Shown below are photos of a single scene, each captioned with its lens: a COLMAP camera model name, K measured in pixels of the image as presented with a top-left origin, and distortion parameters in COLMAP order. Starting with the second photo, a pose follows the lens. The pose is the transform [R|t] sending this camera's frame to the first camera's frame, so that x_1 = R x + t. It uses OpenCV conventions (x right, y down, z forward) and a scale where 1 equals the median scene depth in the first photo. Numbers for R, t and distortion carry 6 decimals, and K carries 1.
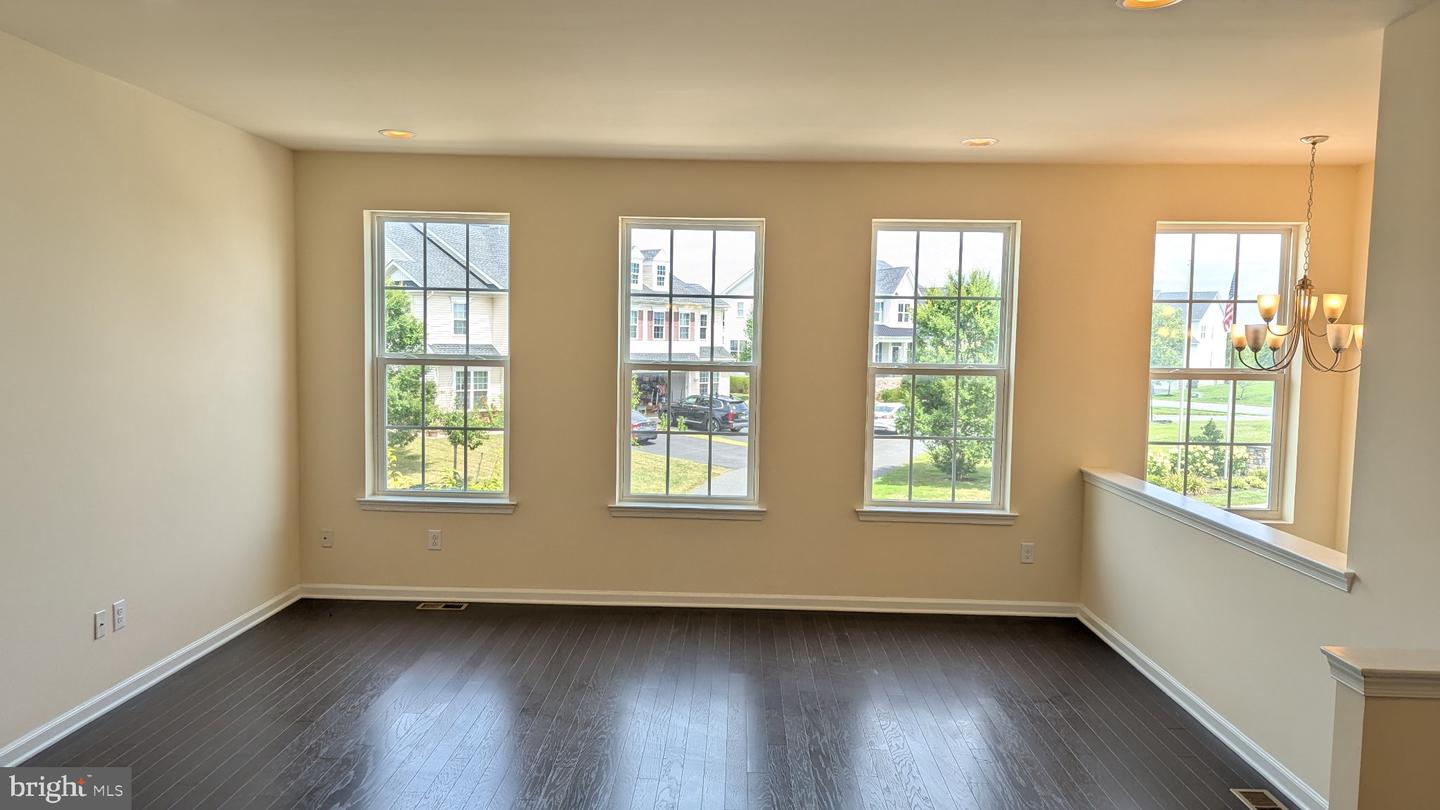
lens RADIAL K [[1034.7, 0, 713.0], [0, 1034.7, 407.9], [0, 0, 1]] dist [0.074393, -0.064668]
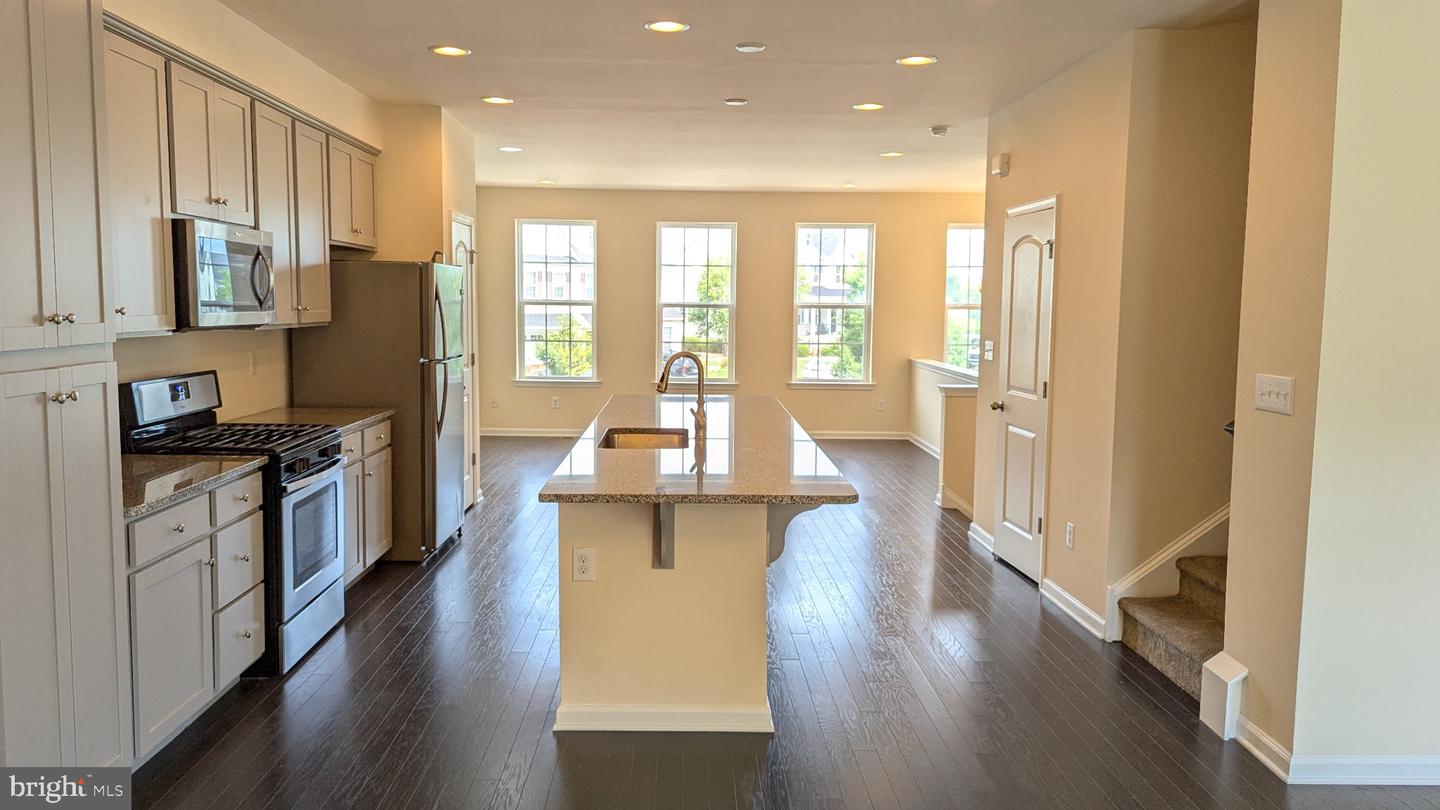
lens RADIAL K [[1047.9, 0, 700.9], [0, 1047.9, 390.3], [0, 0, 1]] dist [0.075614, -0.060611]
pose [[0.998970, -0.012081, 0.043748, -0.094419], [0.011318, 0.999780, 0.017653, 0.076171], [-0.043952, -0.017139, 0.998887, -0.817657]]
